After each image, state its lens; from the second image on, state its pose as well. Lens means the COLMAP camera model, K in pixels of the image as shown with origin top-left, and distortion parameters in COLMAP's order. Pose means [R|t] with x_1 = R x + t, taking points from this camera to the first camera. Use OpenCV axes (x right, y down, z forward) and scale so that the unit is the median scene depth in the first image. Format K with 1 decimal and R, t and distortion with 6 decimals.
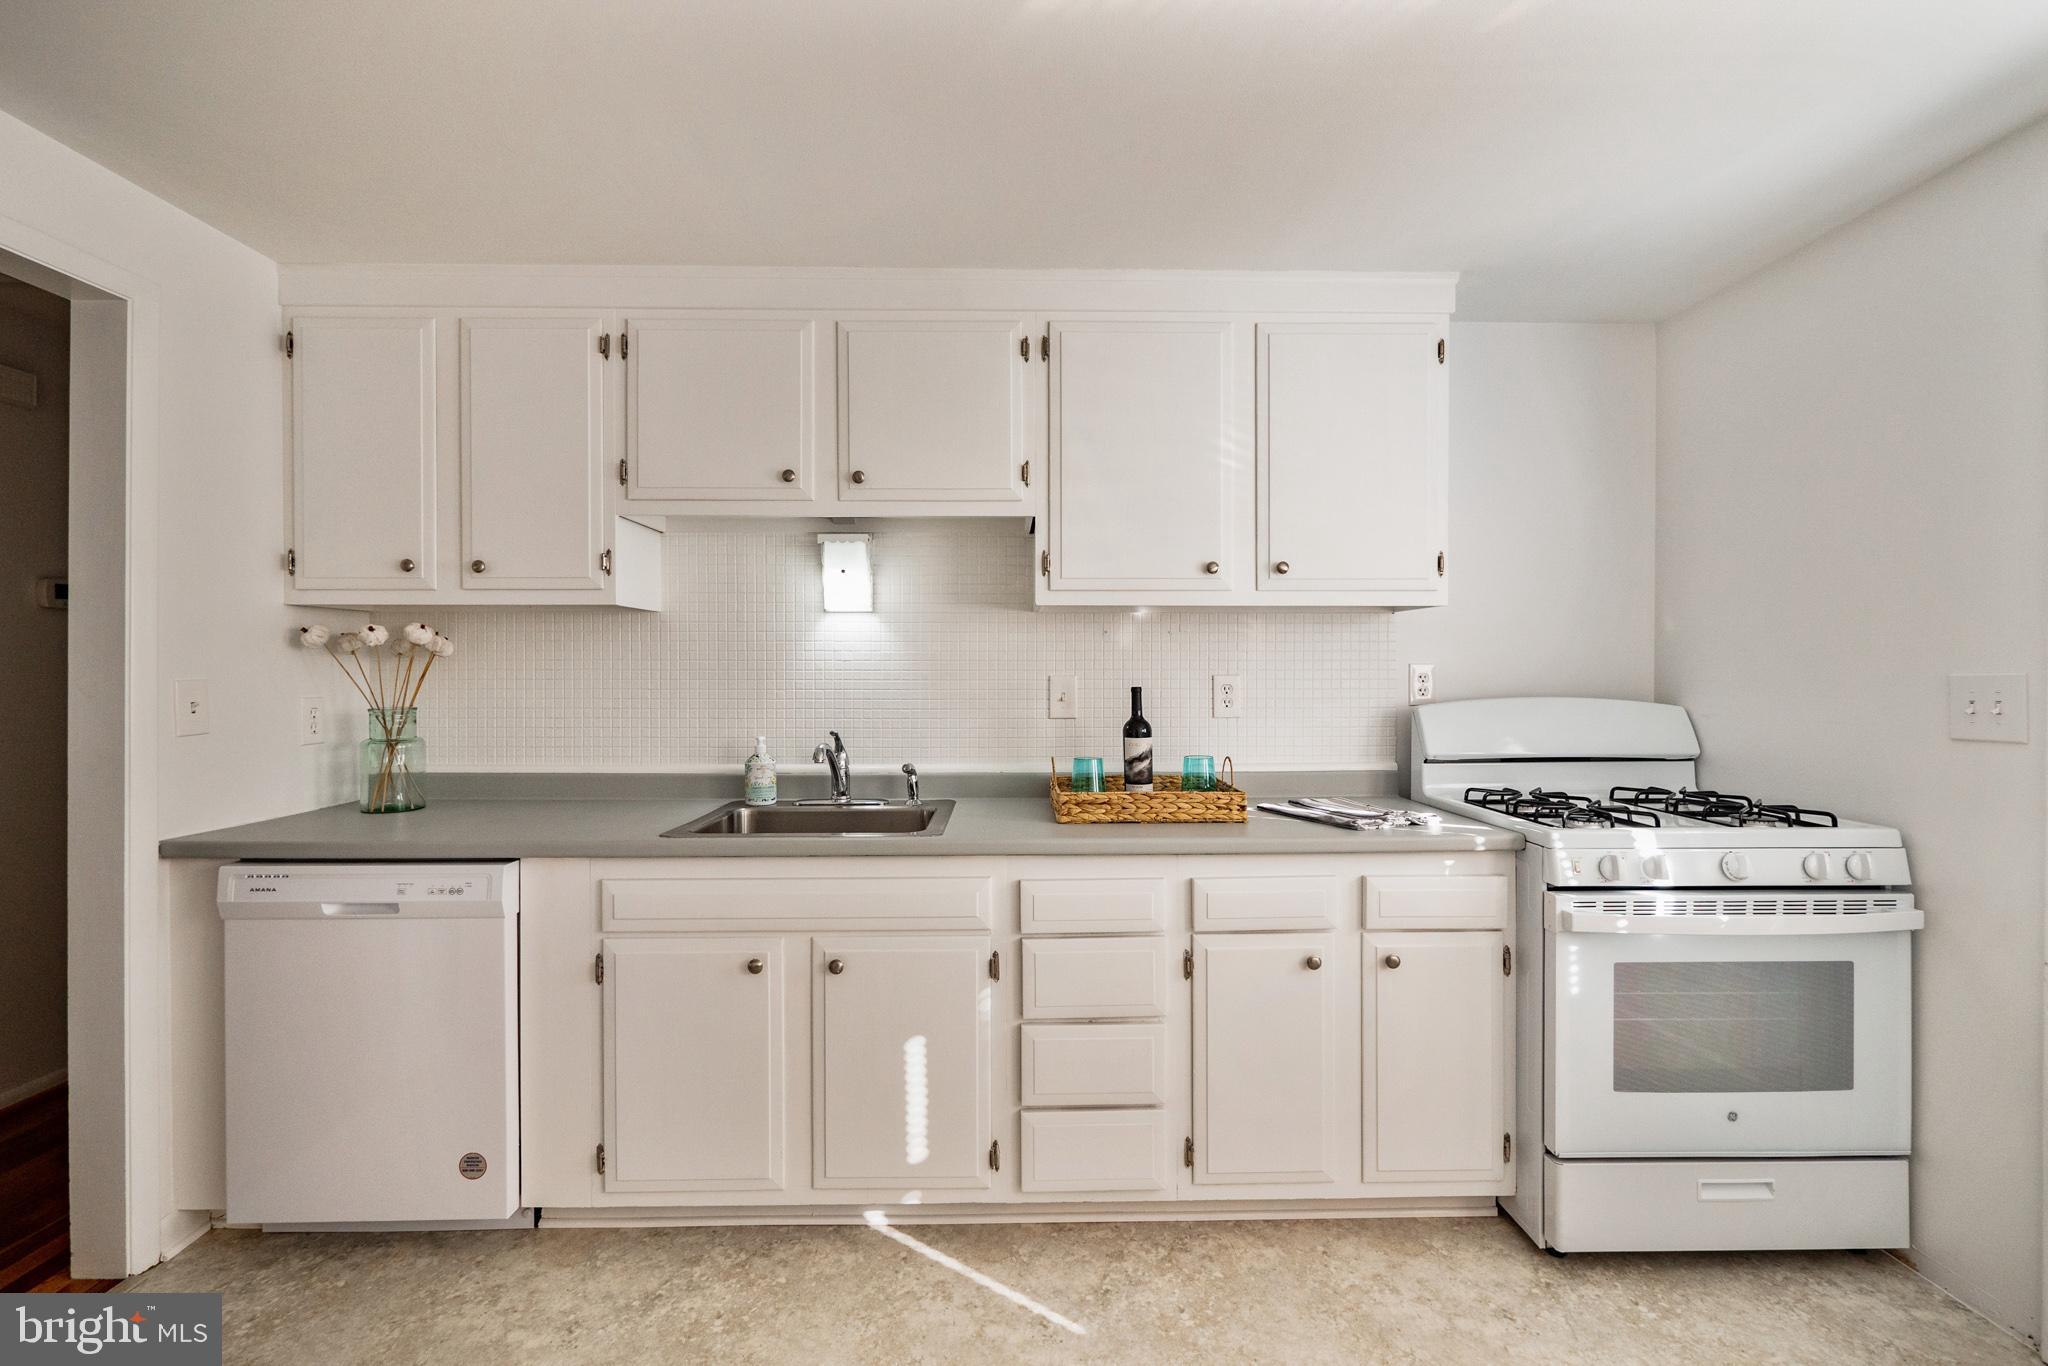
lens RADIAL K [[881.3, 0, 1013.8], [0, 881.3, 674.8], [0, 0, 1]] dist [-0.005964, -0.000215]
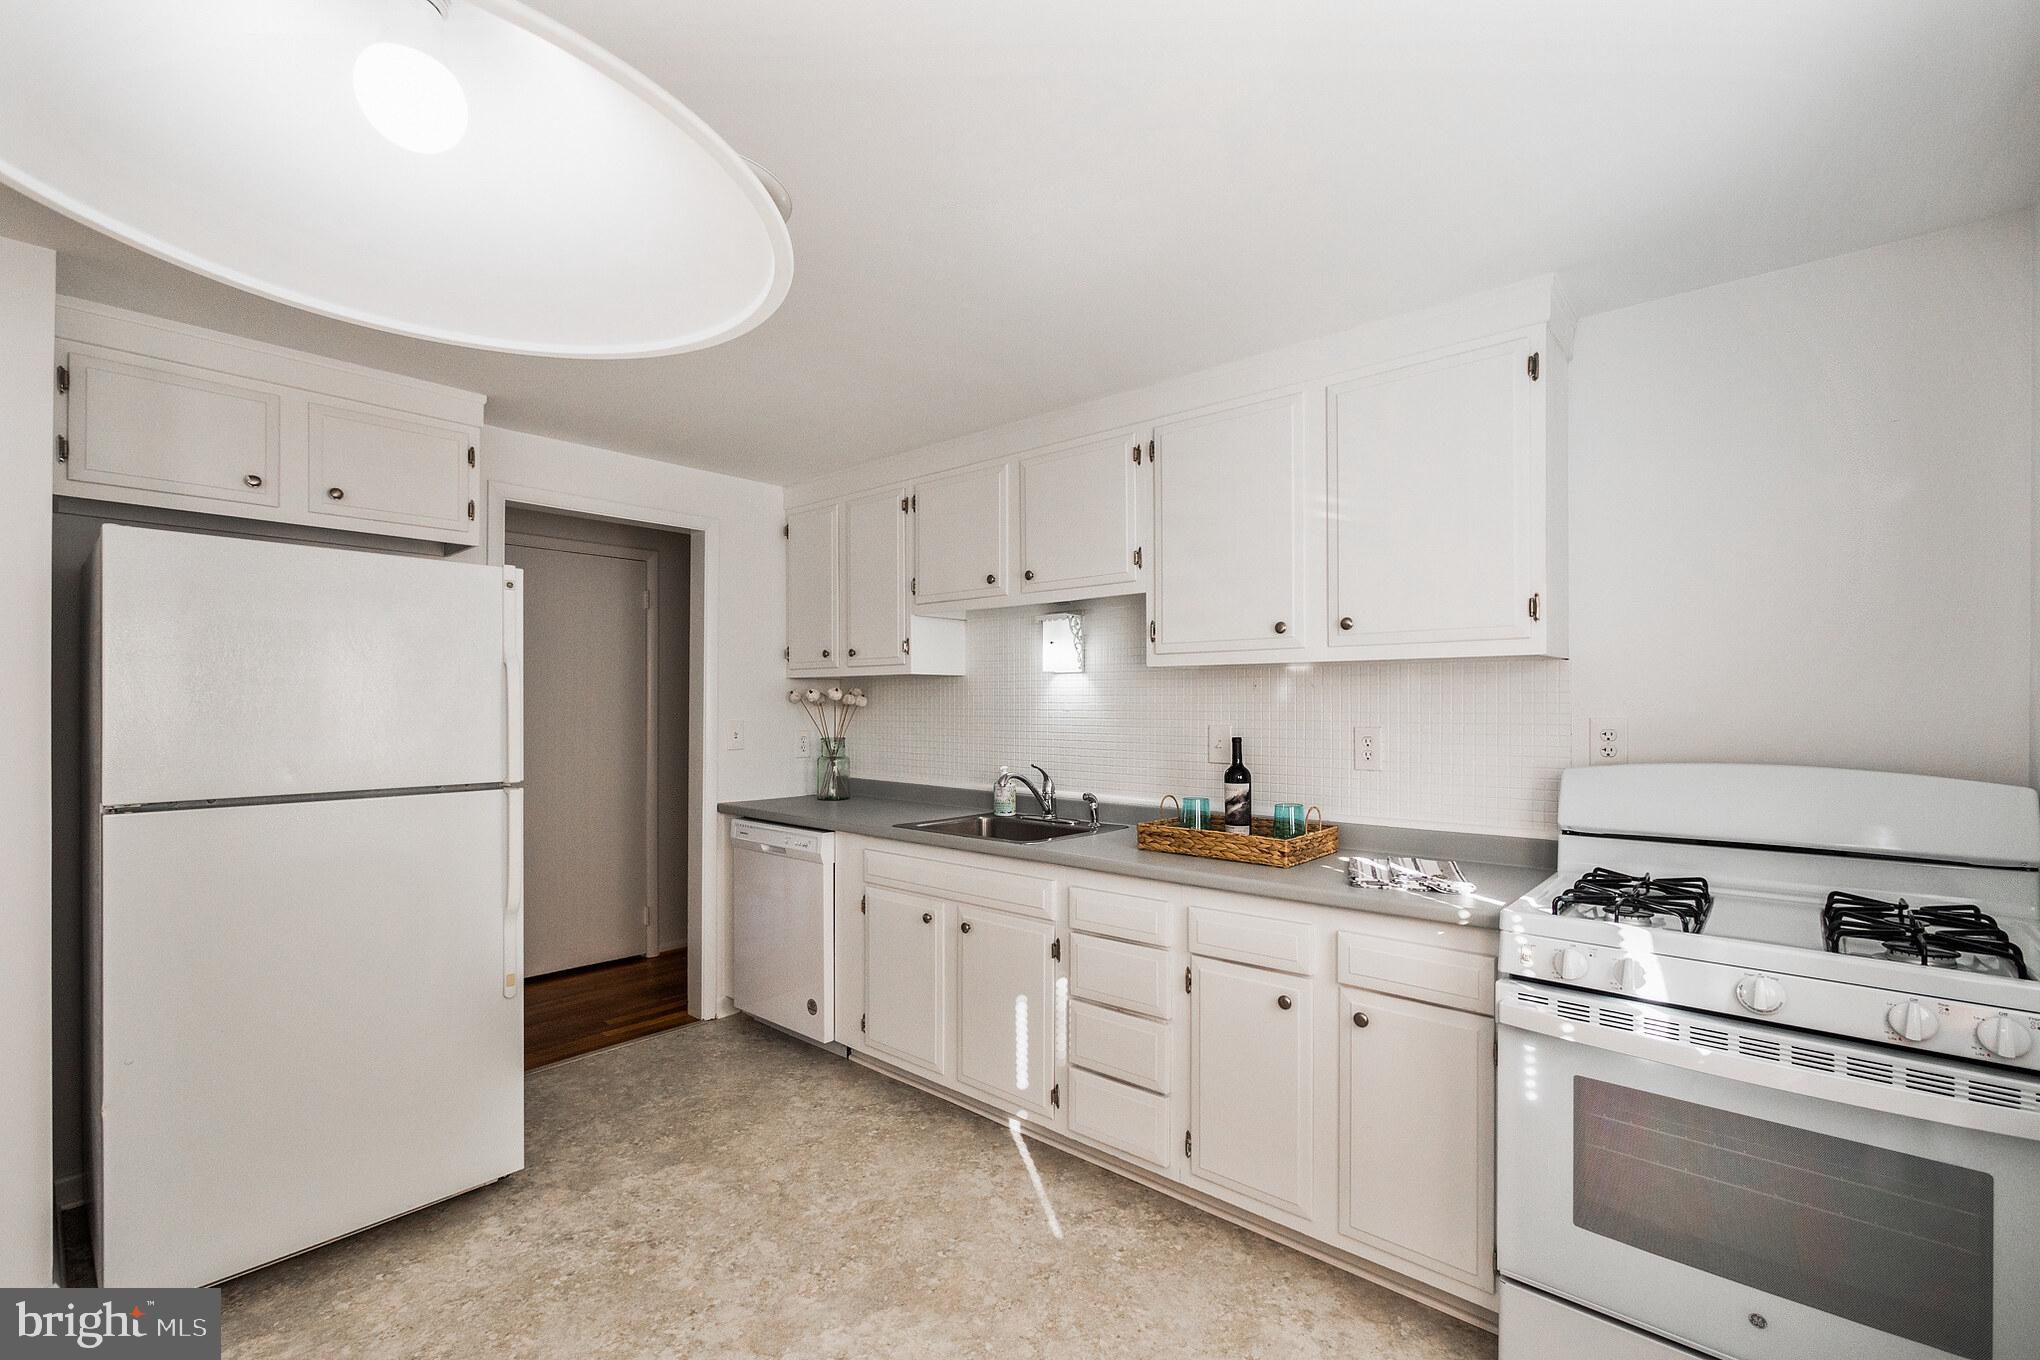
lens RADIAL K [[916.6, 0, 1015.4], [0, 916.6, 701.2], [0, 0, 1]] dist [-0.003155, -0.000104]
pose [[0.726260, 0.000402, -0.687420, 0.784800], [-0.004280, 0.999983, -0.003937, -0.027800], [0.687407, 0.005801, 0.726249, -0.025546]]
